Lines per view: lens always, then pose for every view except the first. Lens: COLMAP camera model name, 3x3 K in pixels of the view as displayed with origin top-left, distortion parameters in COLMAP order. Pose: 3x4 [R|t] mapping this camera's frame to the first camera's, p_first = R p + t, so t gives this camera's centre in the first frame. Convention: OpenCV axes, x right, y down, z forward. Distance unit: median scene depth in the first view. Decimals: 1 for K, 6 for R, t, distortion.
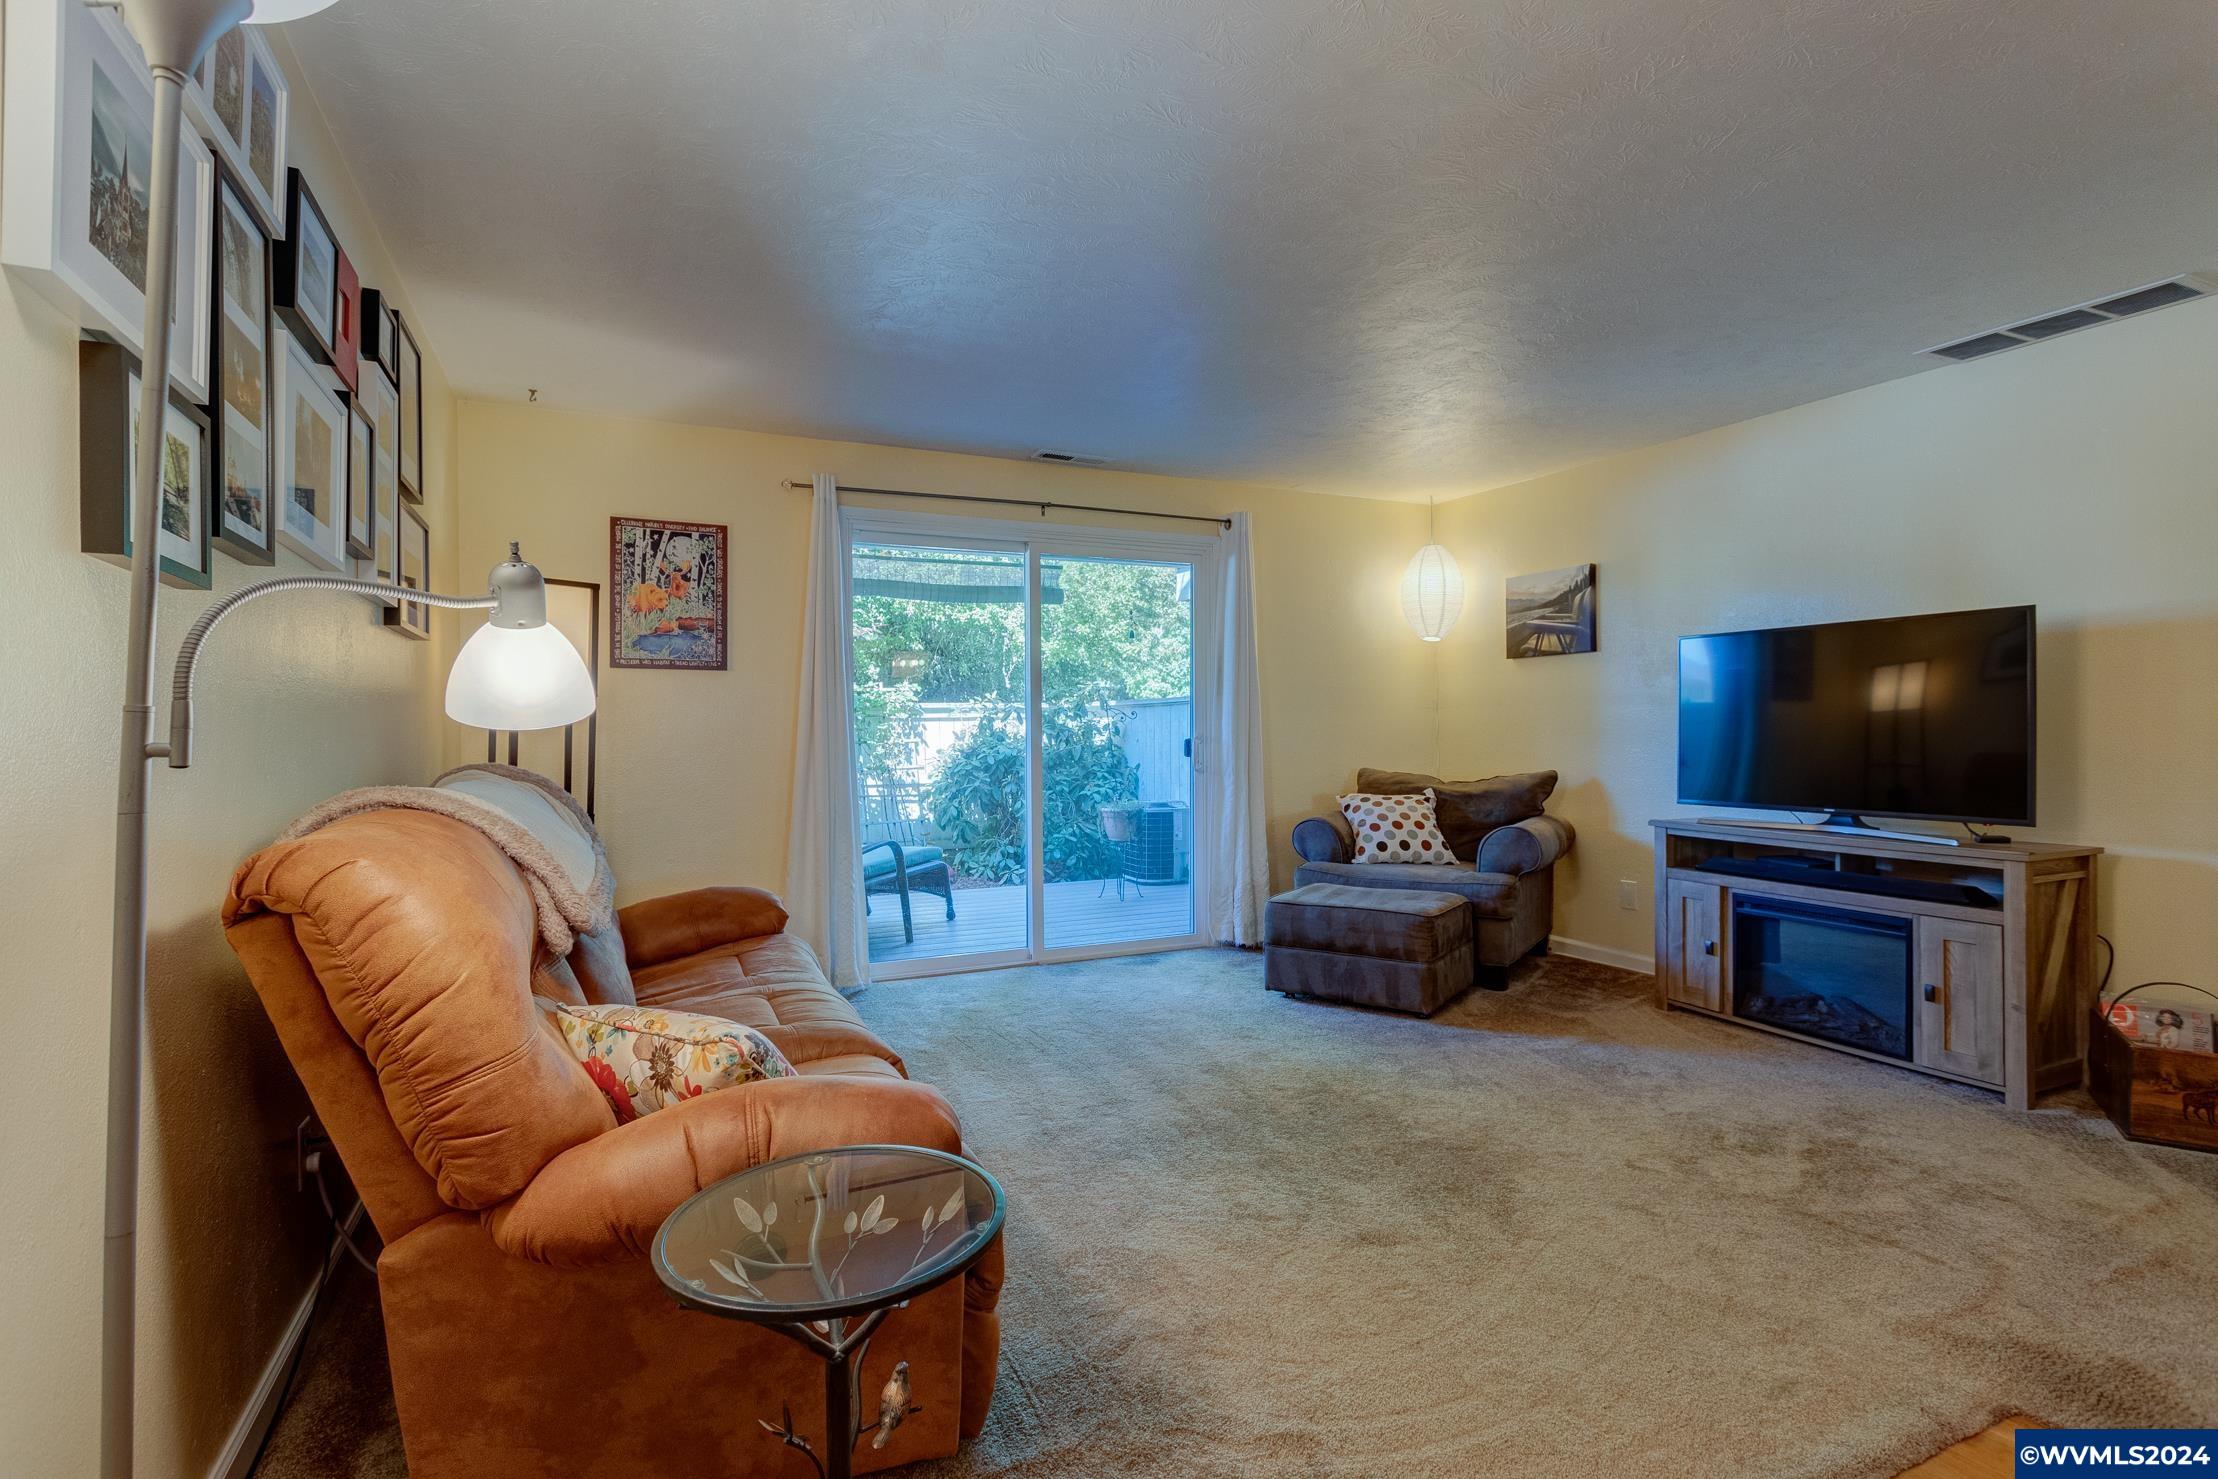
lens RADIAL K [[1072.0, 0, 1109.4], [0, 1072.0, 722.5], [0, 0, 1]] dist [0.000894, 0.000015]
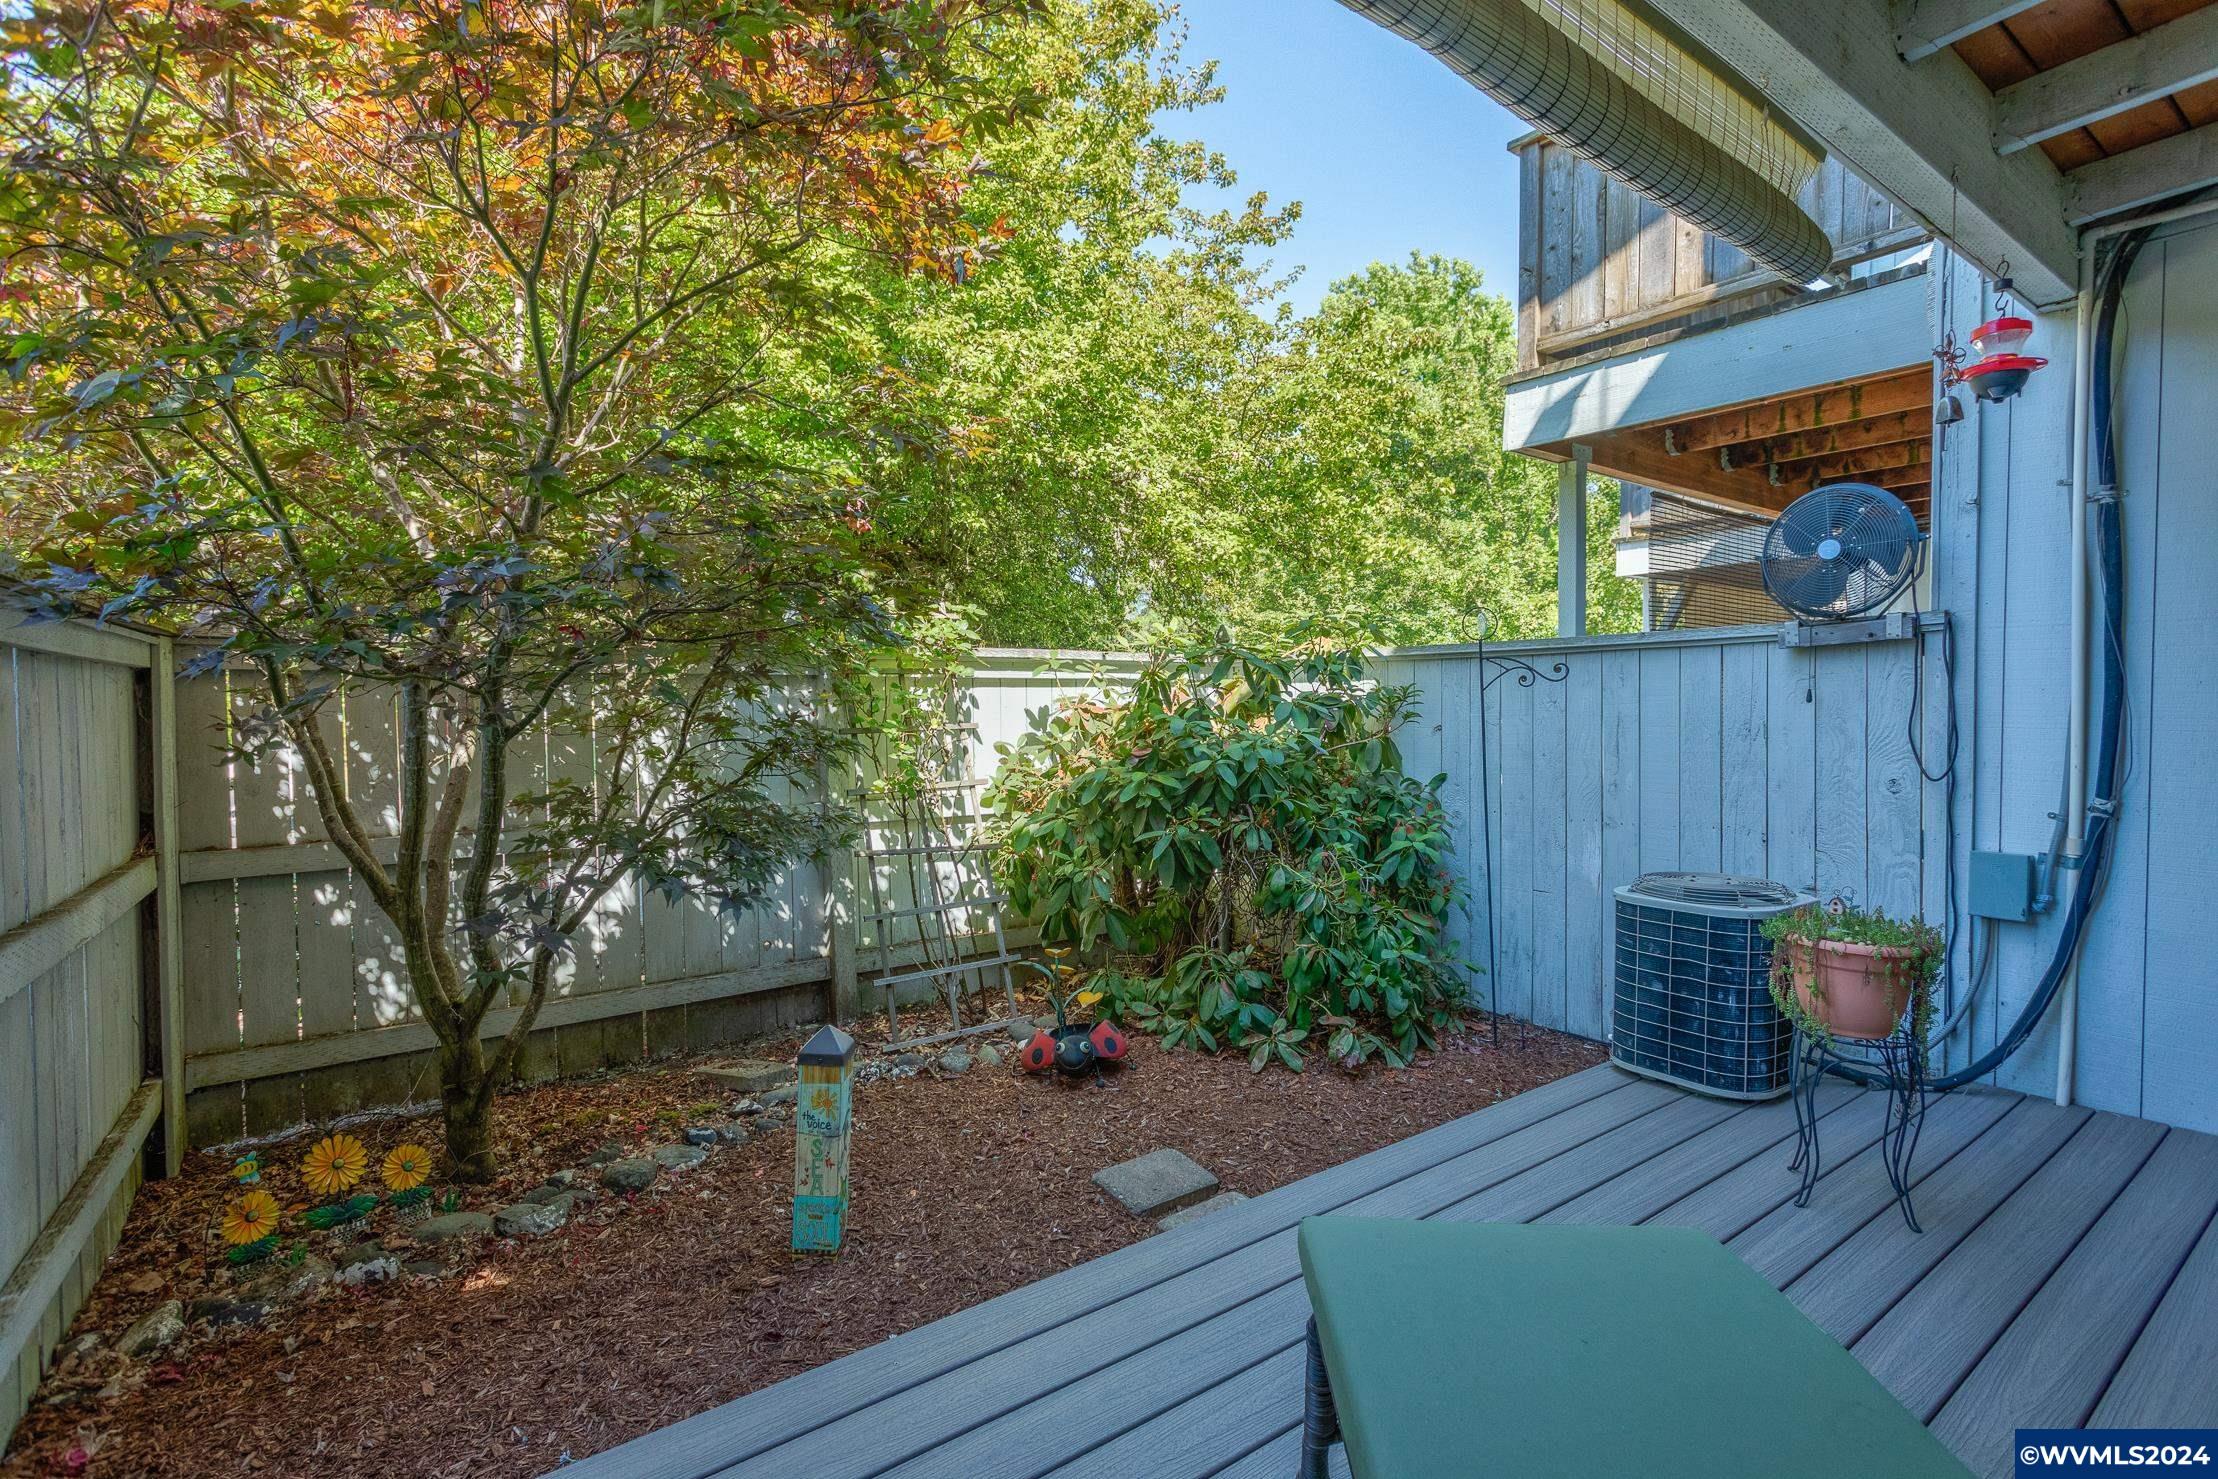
lens RADIAL K [[1041.7, 0, 1155.1], [0, 1041.7, 743.2], [0, 0, 1]] dist [0.001696, 0.000412]
pose [[0.979194, -0.006690, 0.202818, -0.209468], [-0.000741, 0.999332, 0.036538, 0.007547], [-0.202927, -0.035928, 0.978534, 0.593716]]
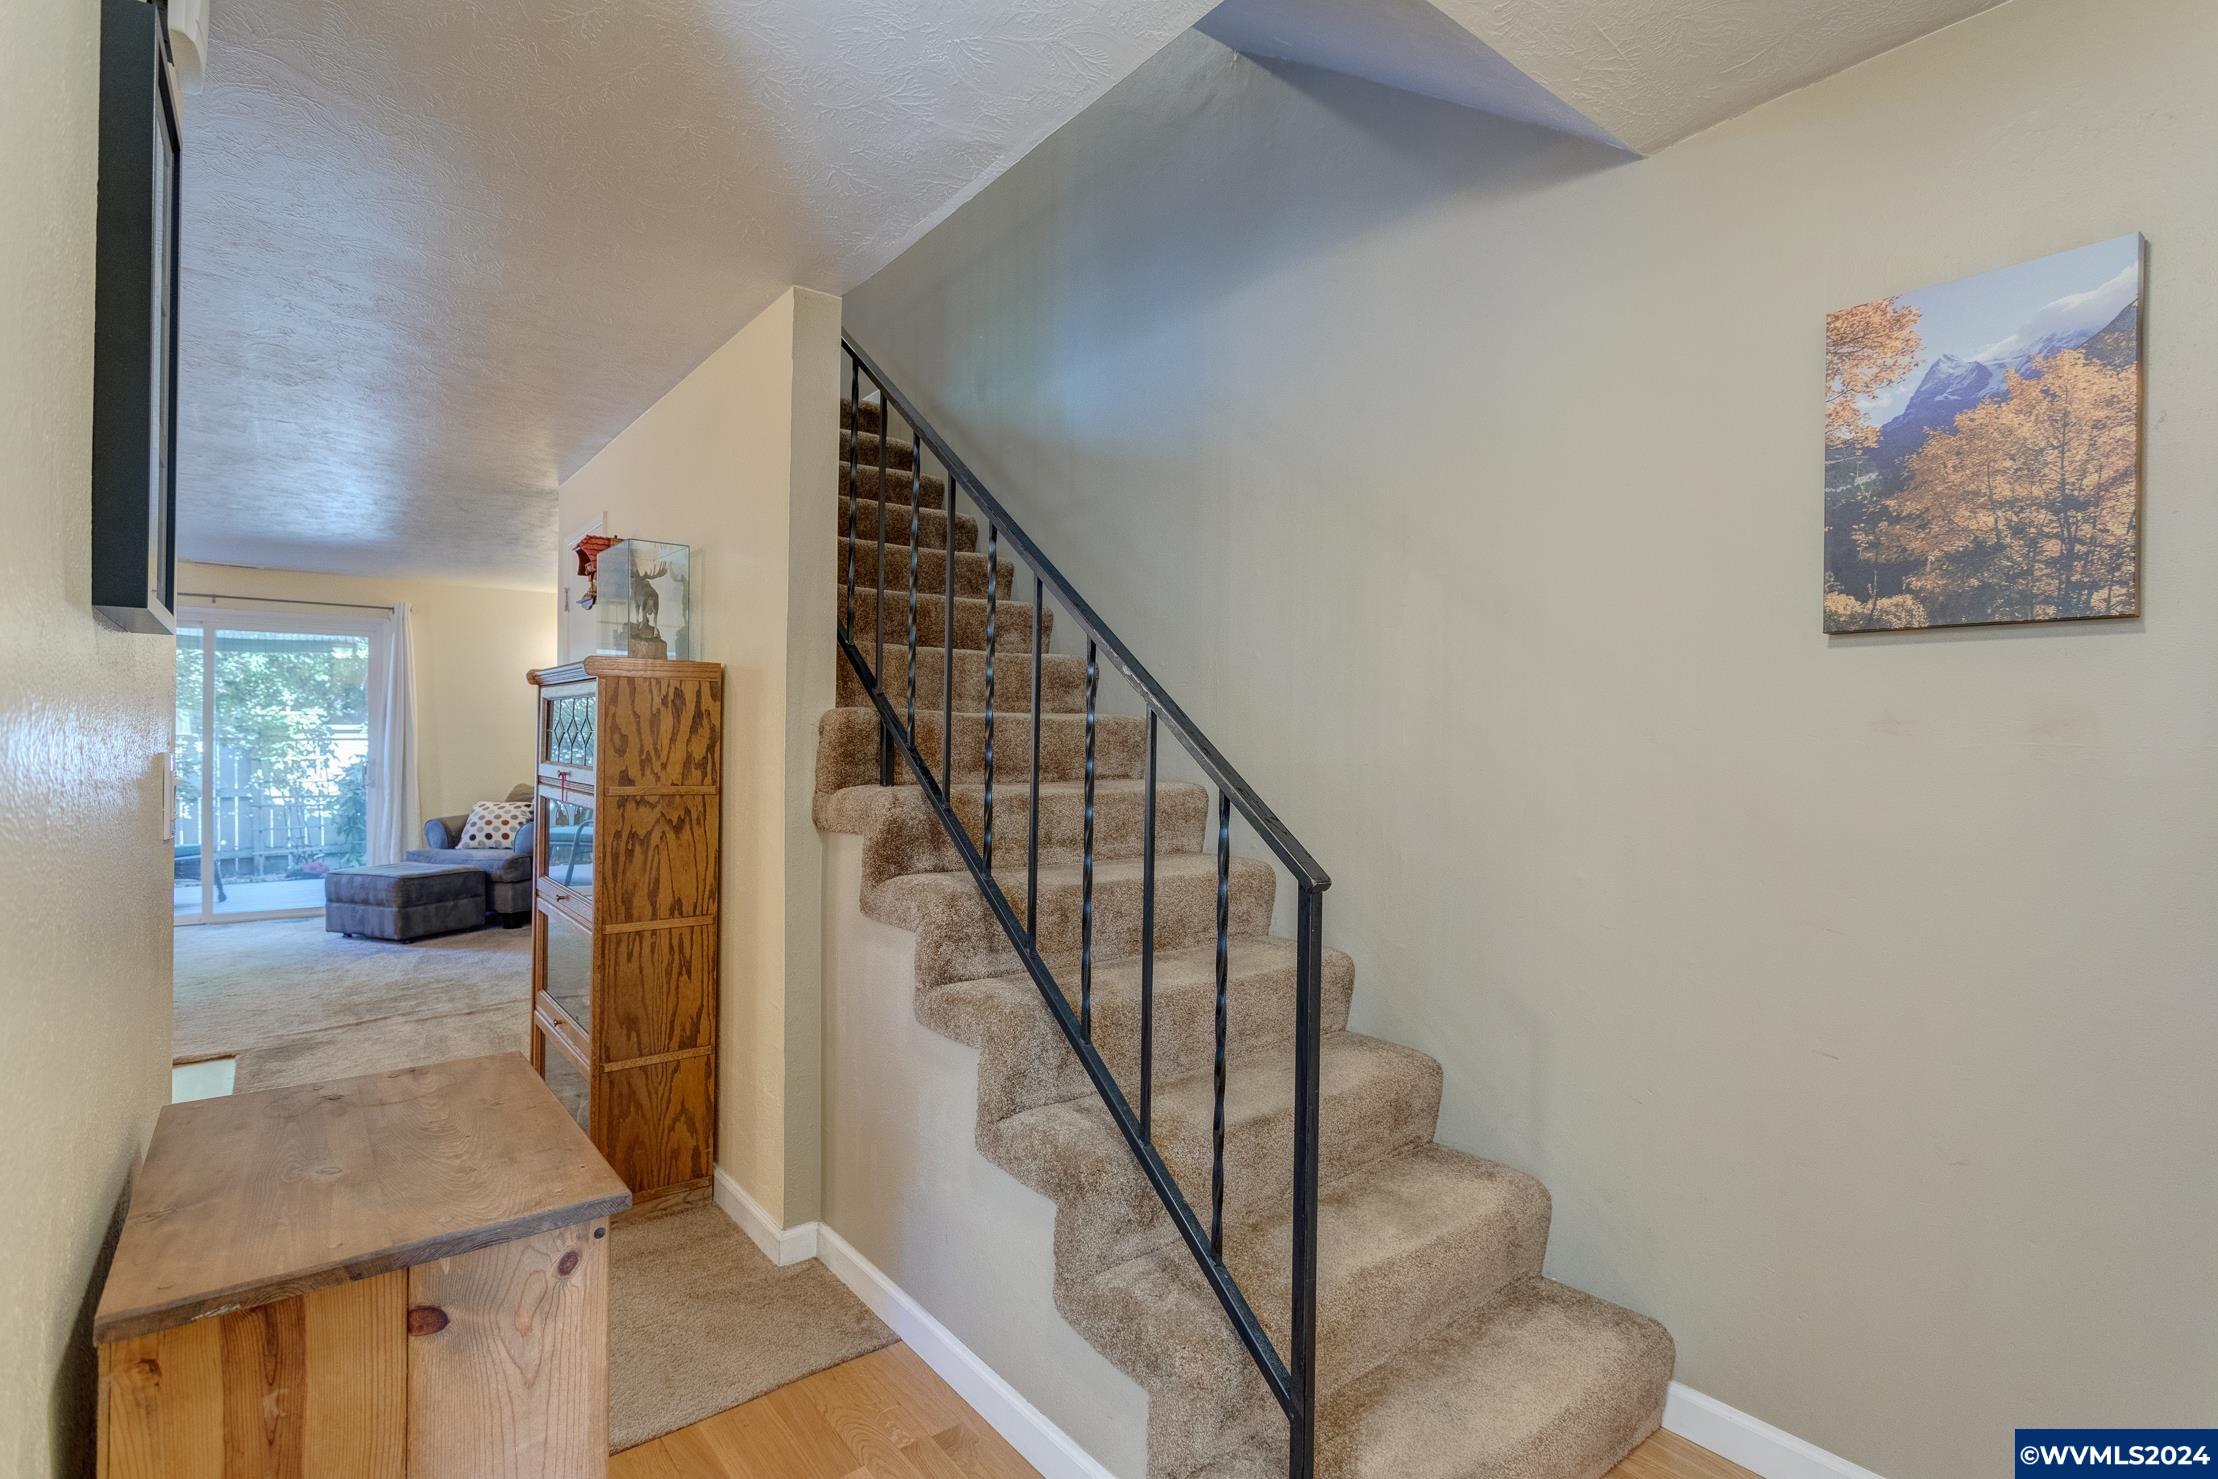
lens RADIAL K [[1049.1, 0, 1098.9], [0, 1049.1, 734.7], [0, 0, 1]] dist [0.002721, 0.000417]
pose [[0.974537, 0.014712, 0.223744, 0.419753], [-0.014688, 0.999891, -0.001768, -0.019480], [-0.223746, -0.001563, 0.974646, -0.328452]]
